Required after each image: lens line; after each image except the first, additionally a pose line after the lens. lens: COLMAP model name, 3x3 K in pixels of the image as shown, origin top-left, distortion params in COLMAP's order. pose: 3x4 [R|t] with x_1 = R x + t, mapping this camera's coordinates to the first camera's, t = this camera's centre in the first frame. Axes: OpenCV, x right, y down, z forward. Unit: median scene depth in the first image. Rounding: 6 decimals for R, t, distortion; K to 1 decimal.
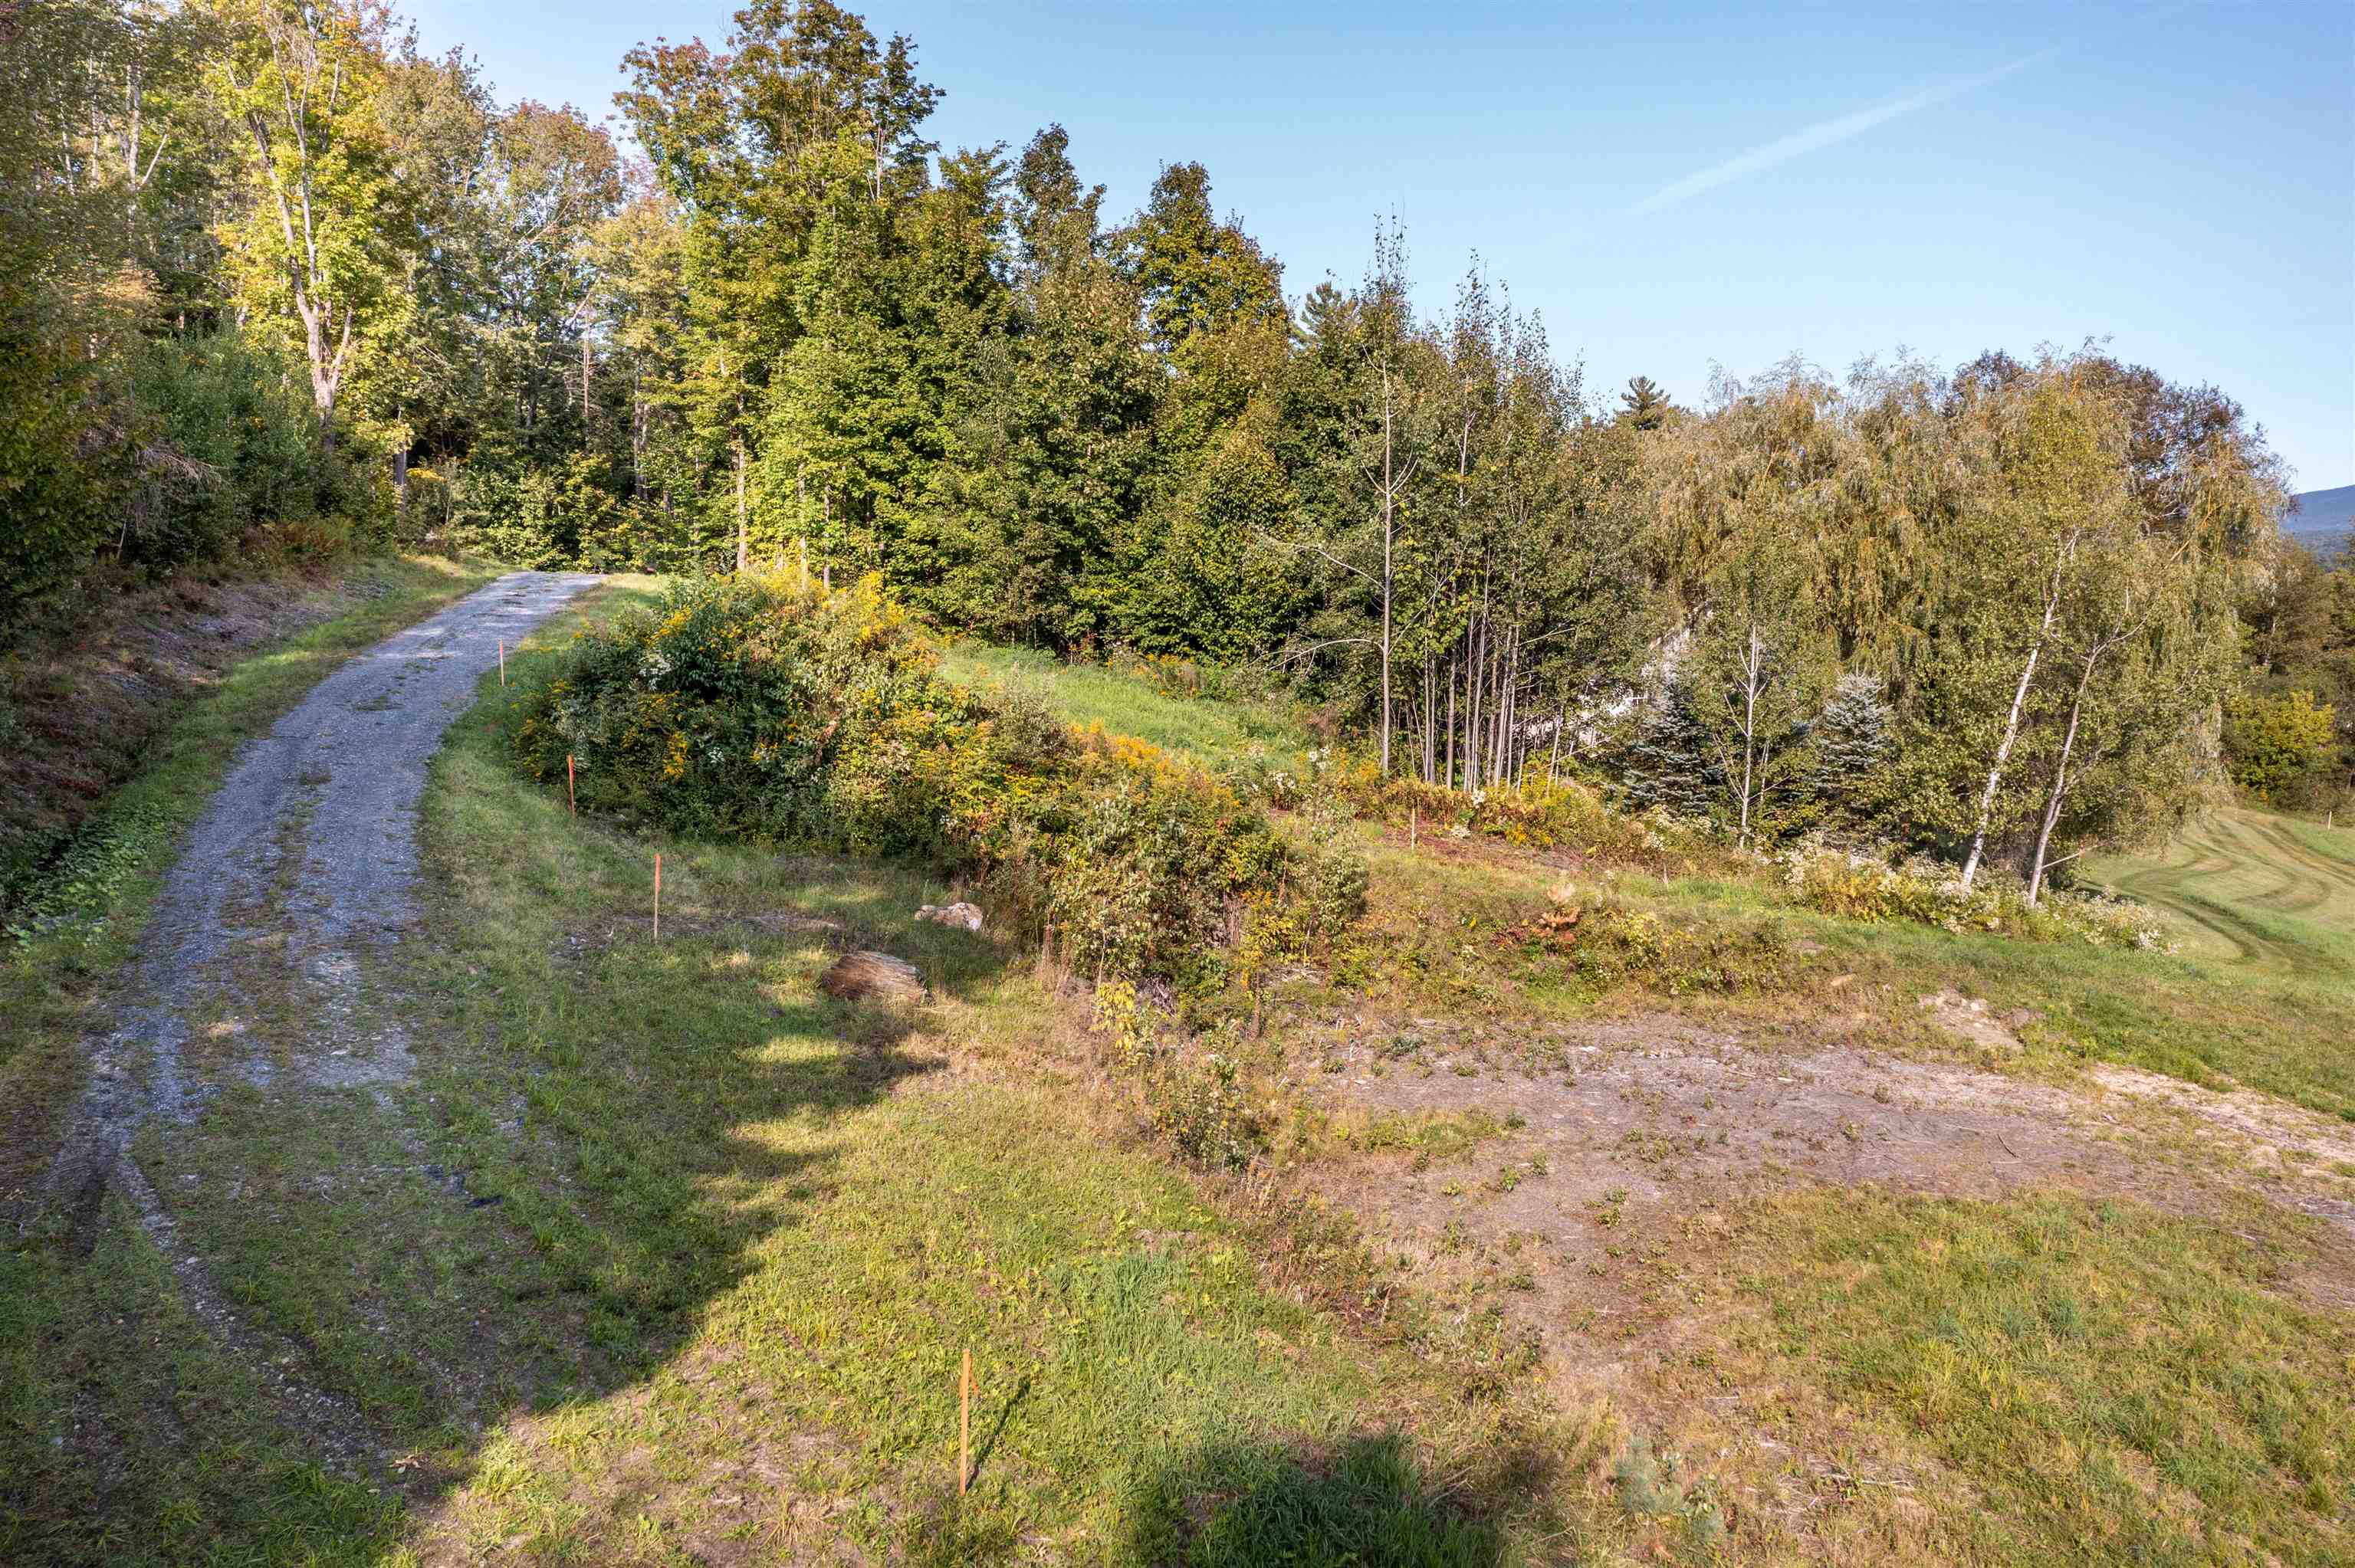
lens RADIAL K [[1870.4, 0, 1177.5], [0, 1870.4, 784.0], [0, 0, 1]] dist [0.004815, -0.001992]
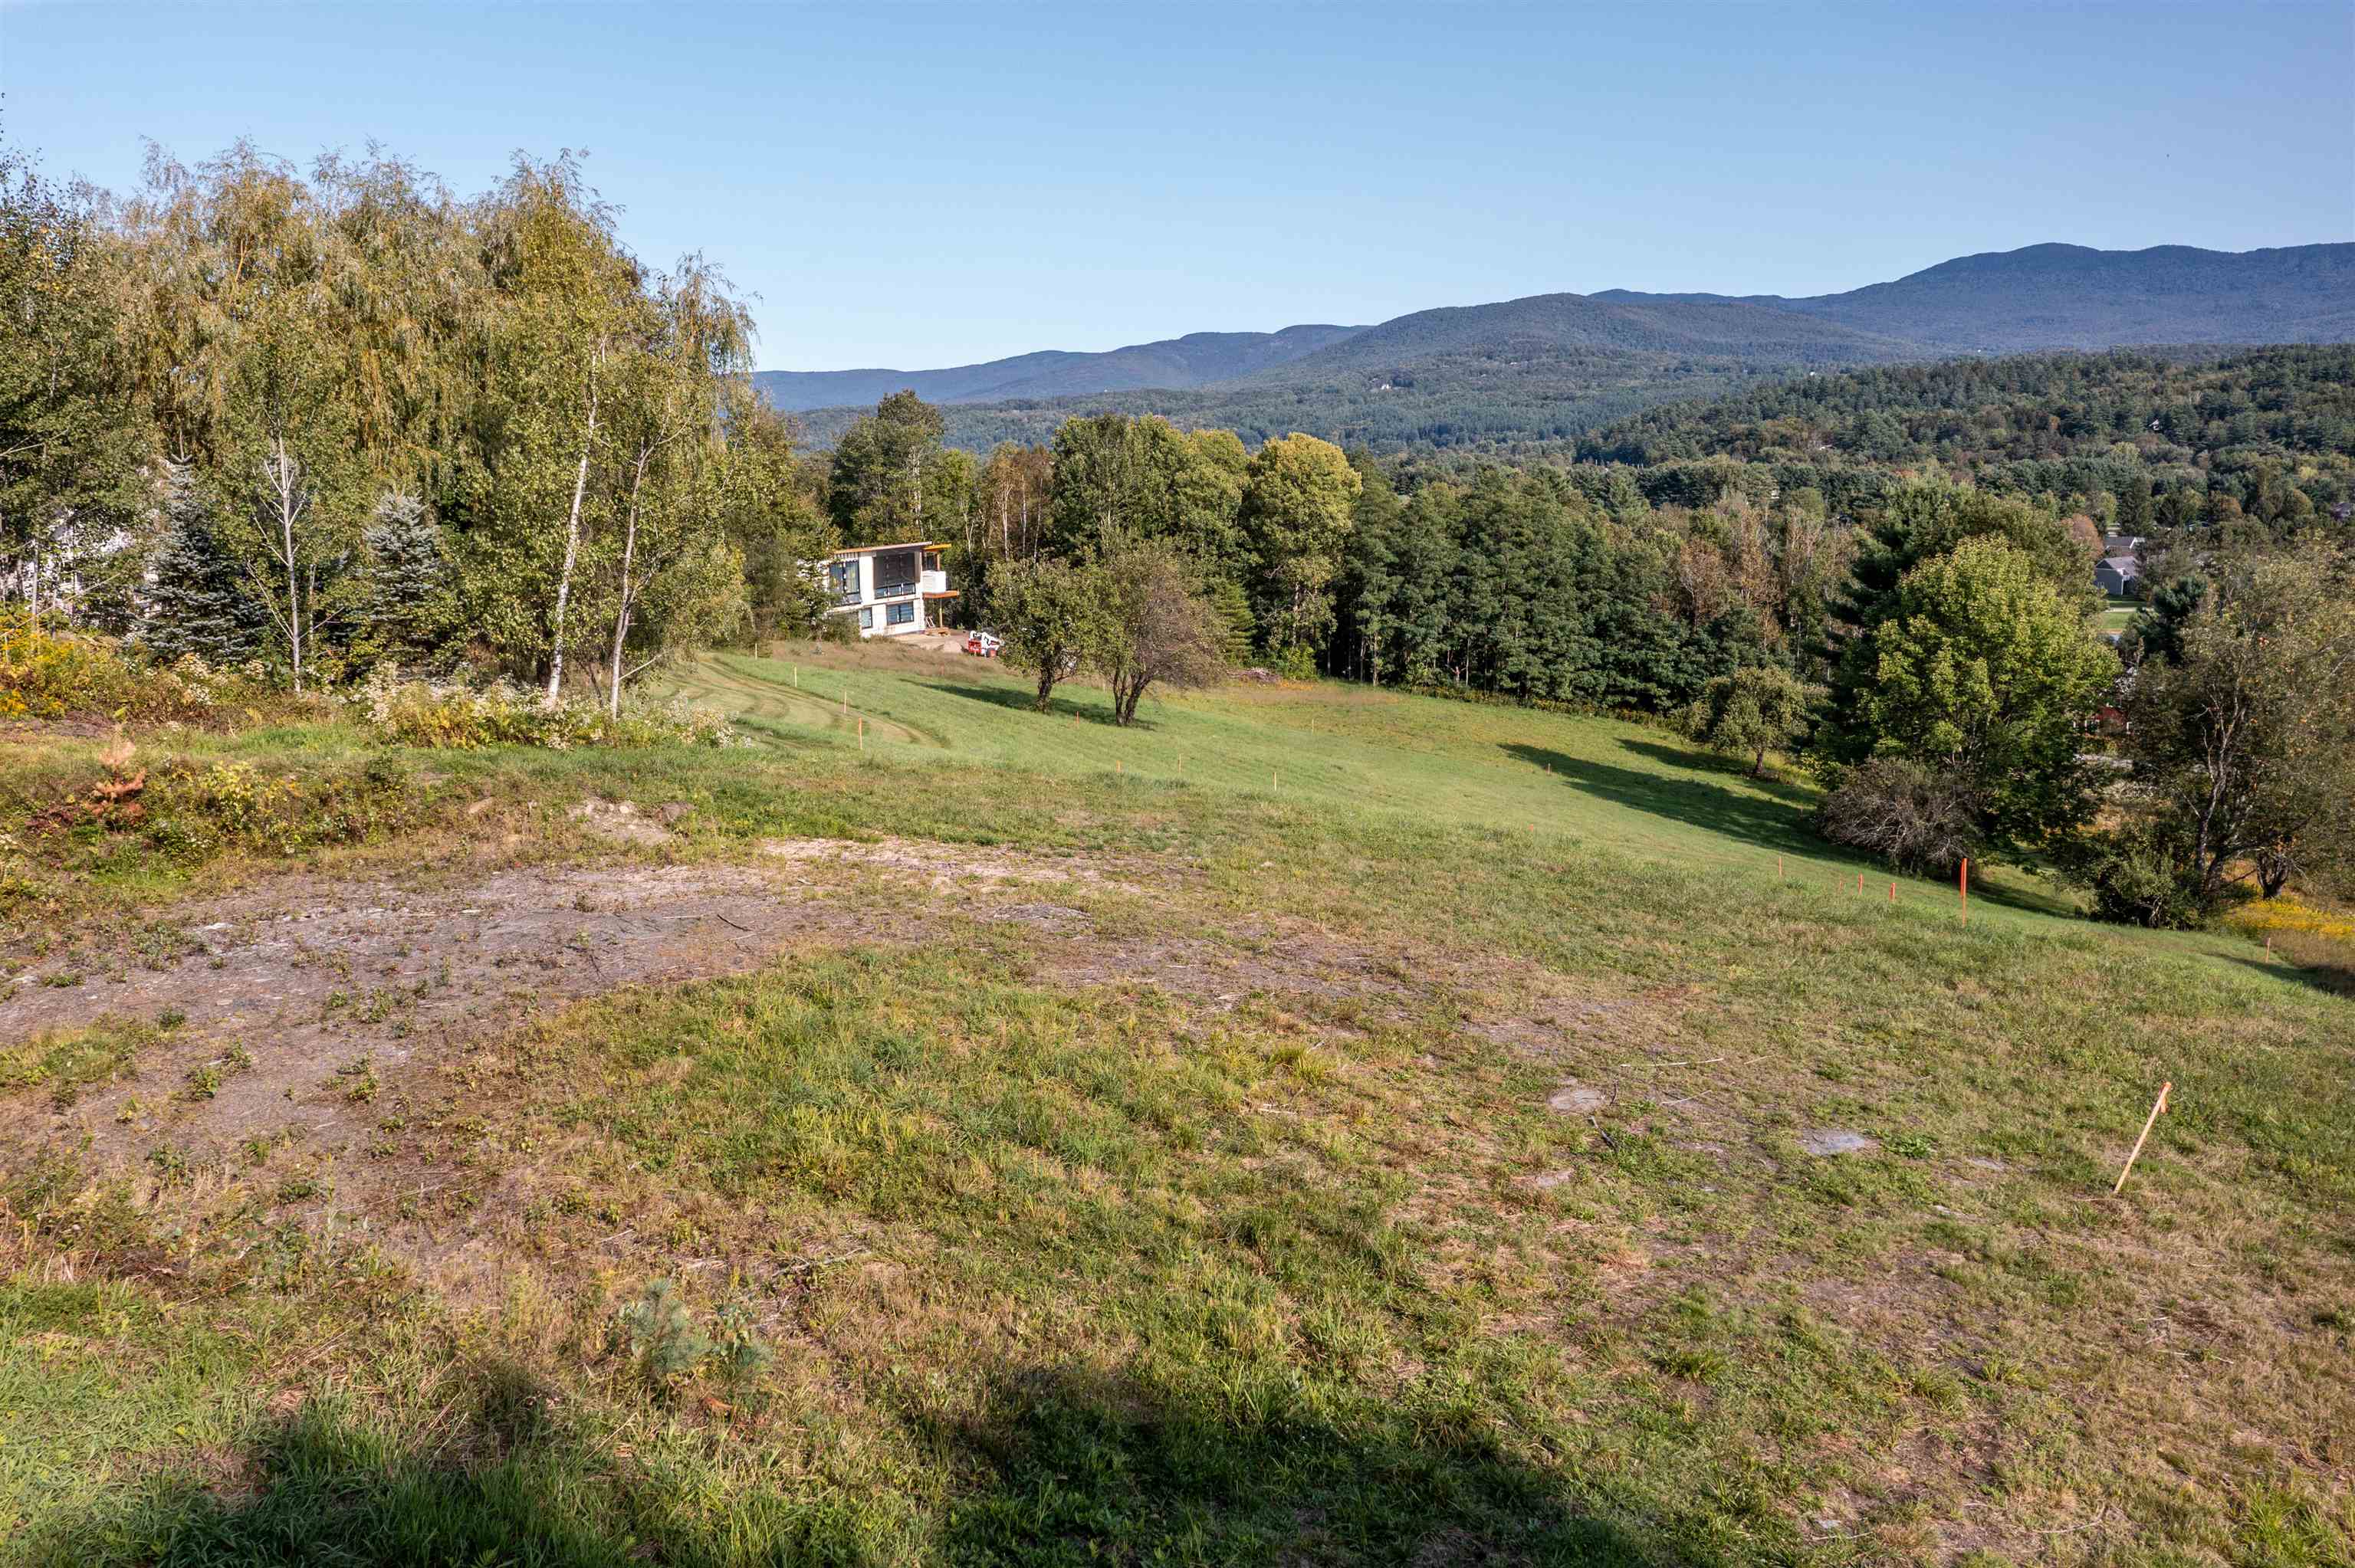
lens RADIAL K [[1870.4, 0, 1177.5], [0, 1870.4, 784.0], [0, 0, 1]] dist [0.004815, -0.001992]
pose [[0.689728, -0.140753, 0.710256, -0.043291], [0.099626, 0.990042, 0.099452, 0.030913], [-0.717182, 0.002165, 0.696883, 0.104372]]
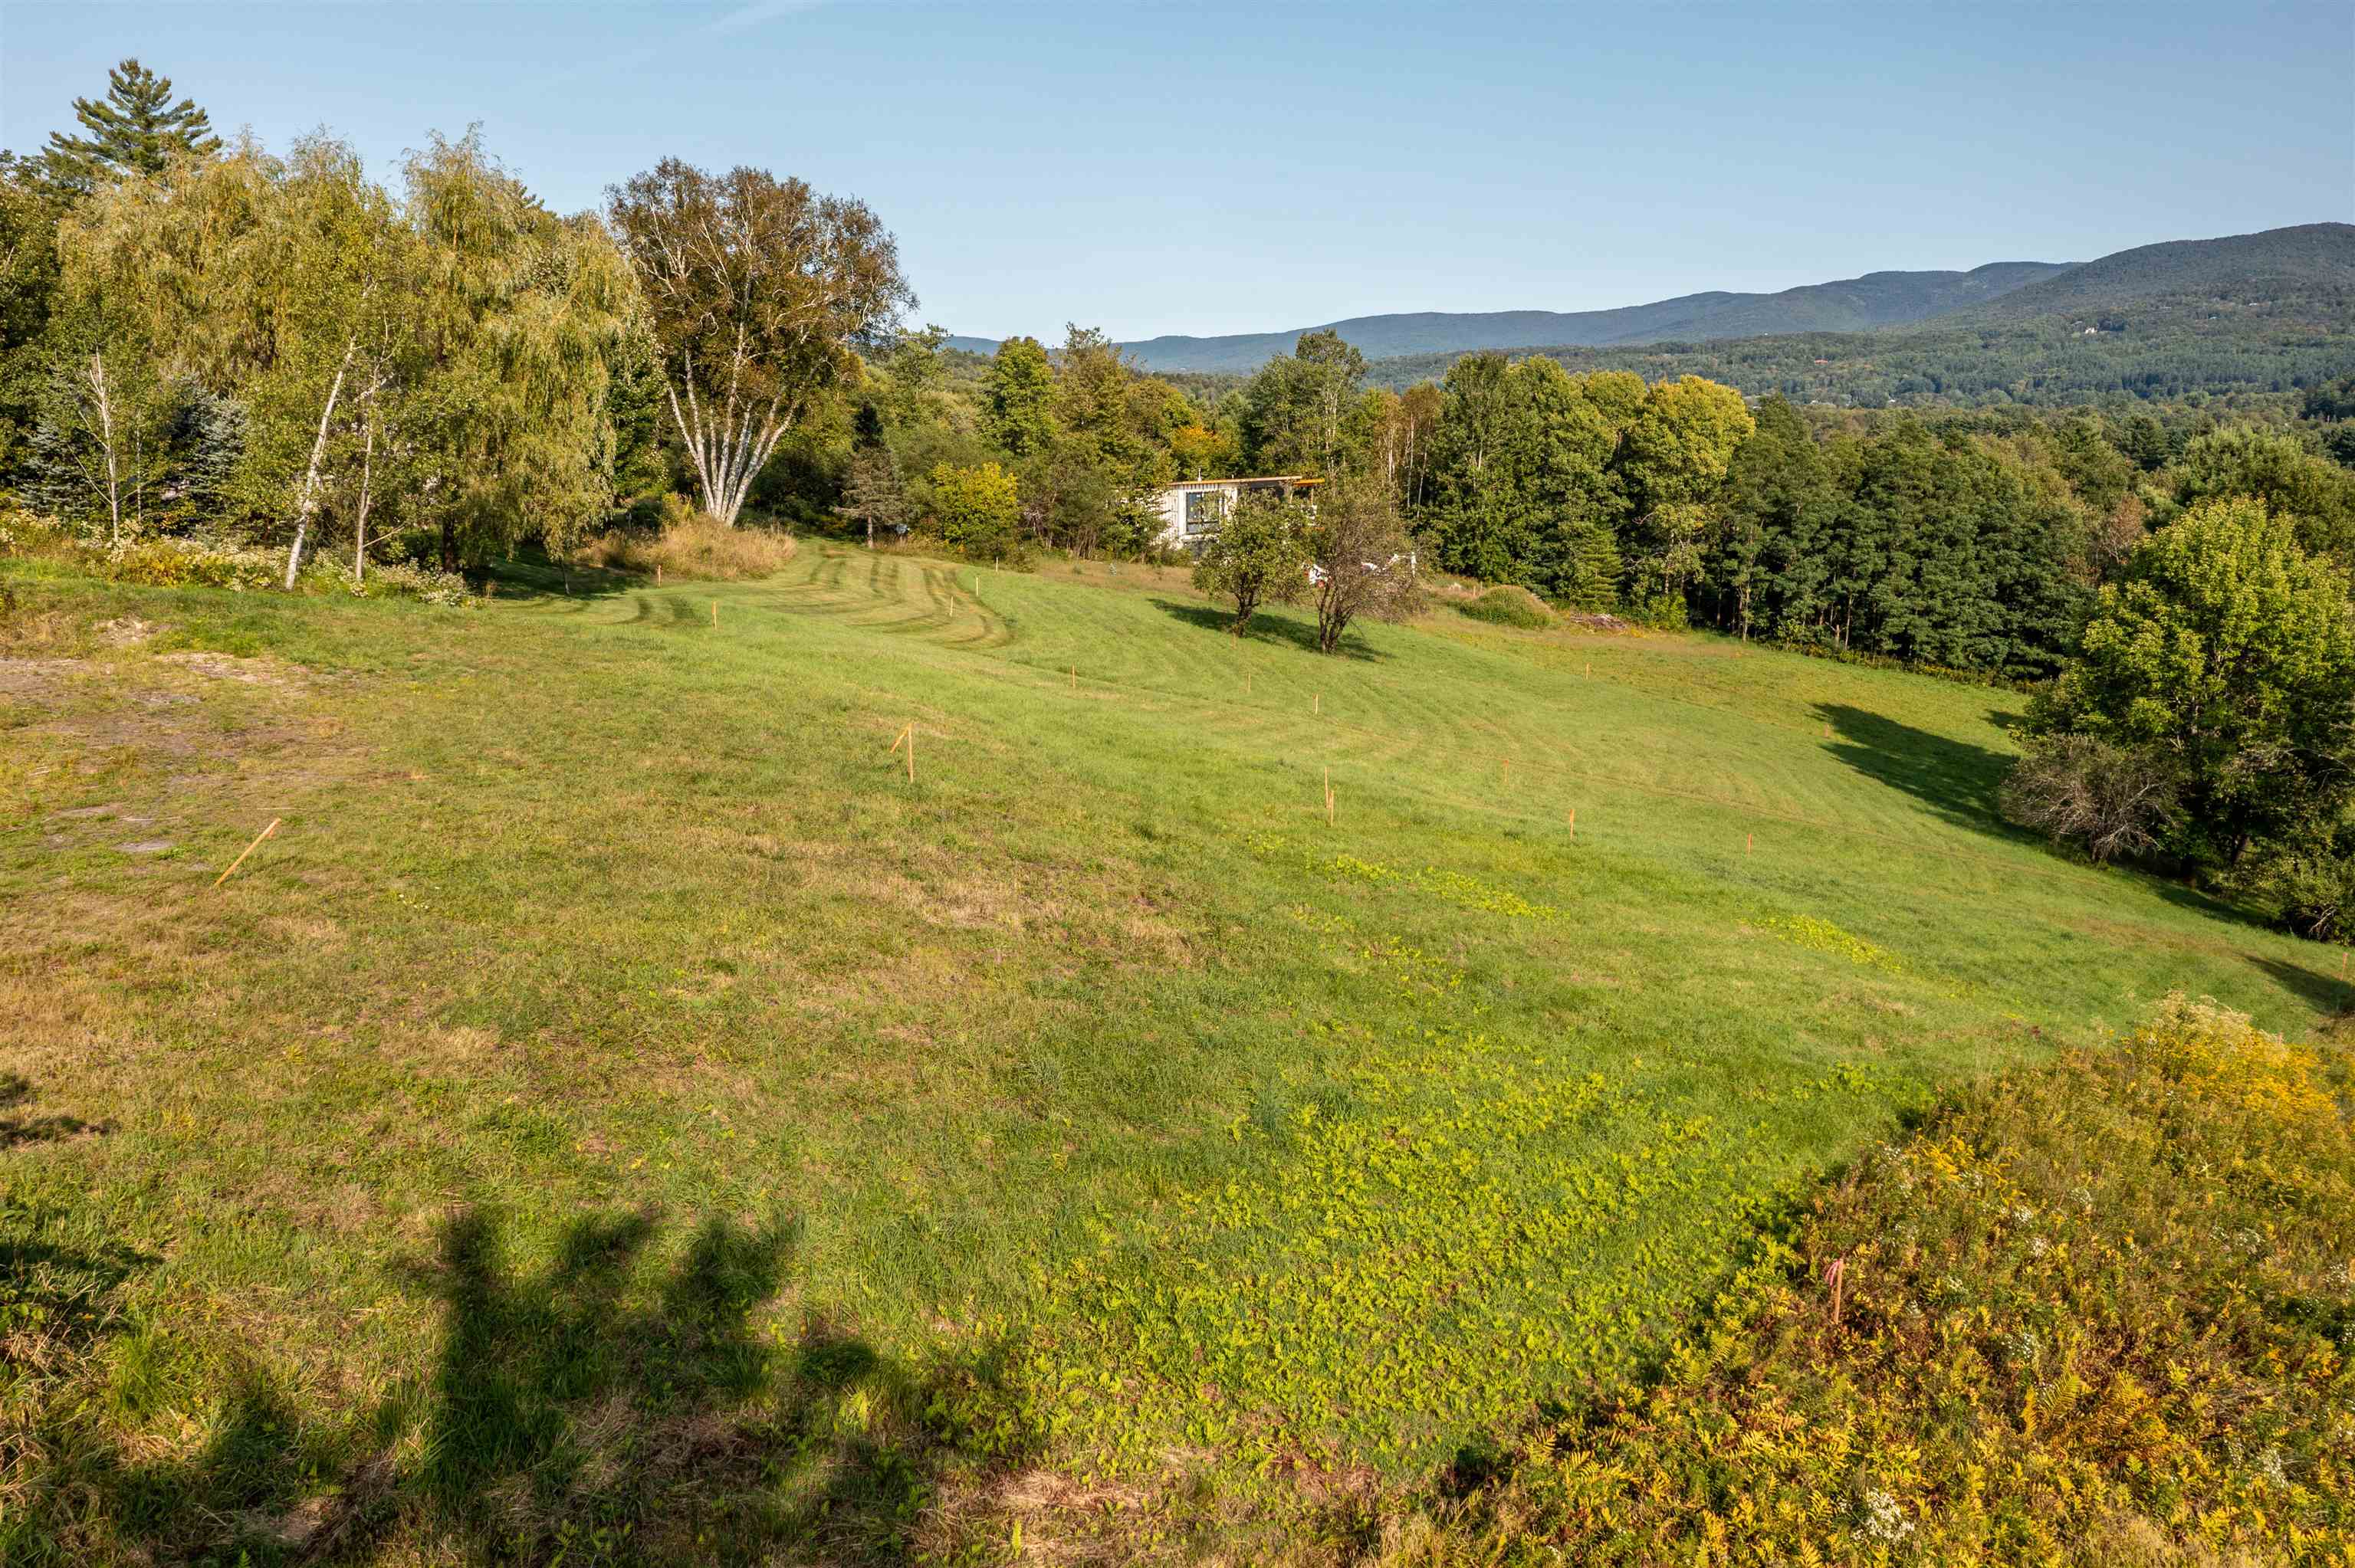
lens RADIAL K [[1870.4, 0, 1177.5], [0, 1870.4, 784.0], [0, 0, 1]] dist [0.004815, -0.001992]
pose [[0.893417, -0.094047, 0.439274, 0.386276], [0.054237, 0.993269, 0.102344, 0.106334], [-0.445942, -0.067611, 0.892504, -0.407963]]
